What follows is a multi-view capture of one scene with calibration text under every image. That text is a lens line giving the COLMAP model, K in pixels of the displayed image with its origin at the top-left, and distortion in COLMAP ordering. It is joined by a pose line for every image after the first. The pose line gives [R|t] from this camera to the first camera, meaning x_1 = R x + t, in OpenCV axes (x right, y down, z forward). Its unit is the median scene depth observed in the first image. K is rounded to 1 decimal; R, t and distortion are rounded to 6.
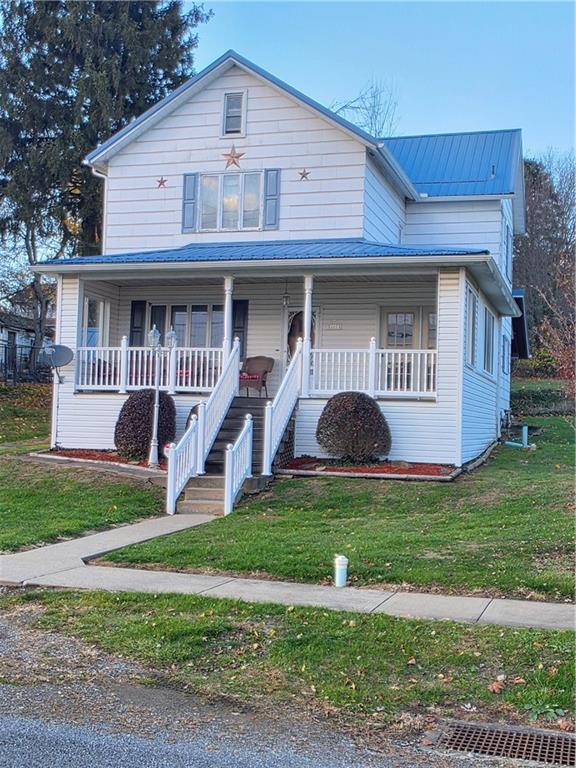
lens RADIAL K [[967.9, 0, 288.0], [0, 967.9, 384.0], [0, 0, 1]] dist [0.002315, 0.001438]
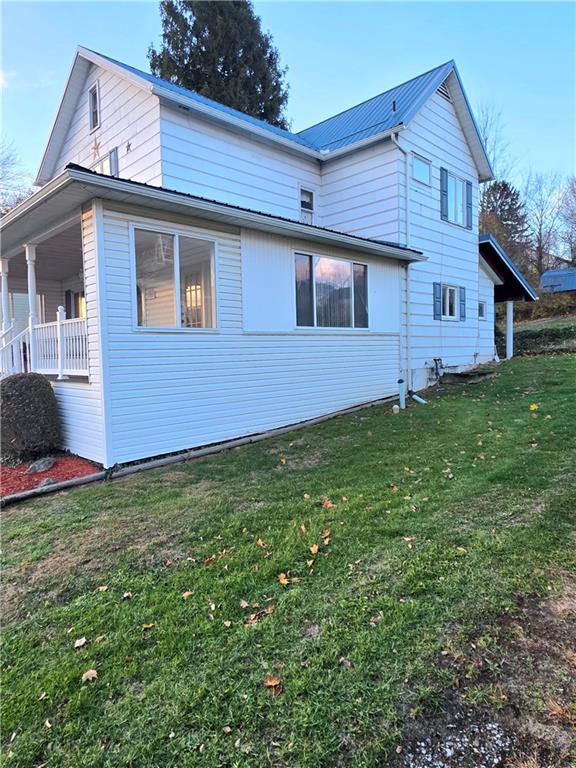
lens RADIAL K [[477.0, 0, 290.0], [0, 477.0, 379.5], [0, 0, 1]] dist [0.016297, -0.000048]
pose [[0.879085, -0.022219, -0.476147, 0.389427], [0.068904, 0.994345, 0.080813, -0.003075], [0.471659, -0.103850, 0.875644, 0.600243]]
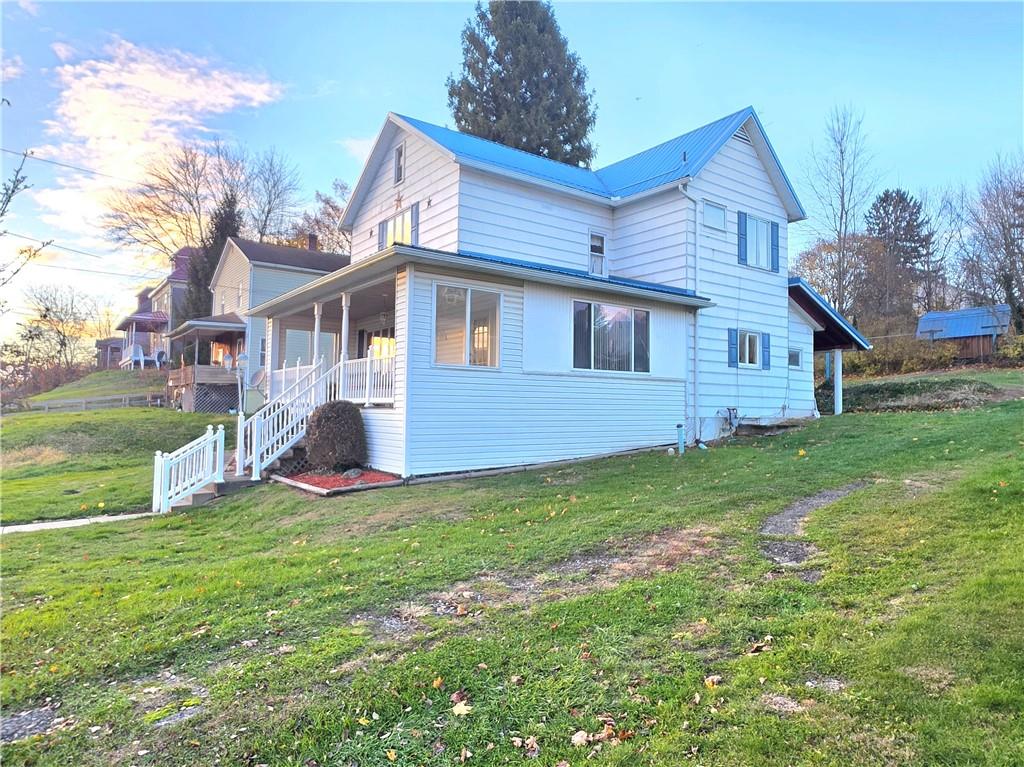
lens RADIAL K [[636.0, 0, 510.2], [0, 636.0, 382.8], [0, 0, 1]] dist [0.016297, -0.000048]
pose [[0.800718, -0.044952, -0.597353, 0.504665], [0.036588, 0.998989, -0.026132, 0.011798], [0.597923, -0.000932, 0.801553, 0.459637]]
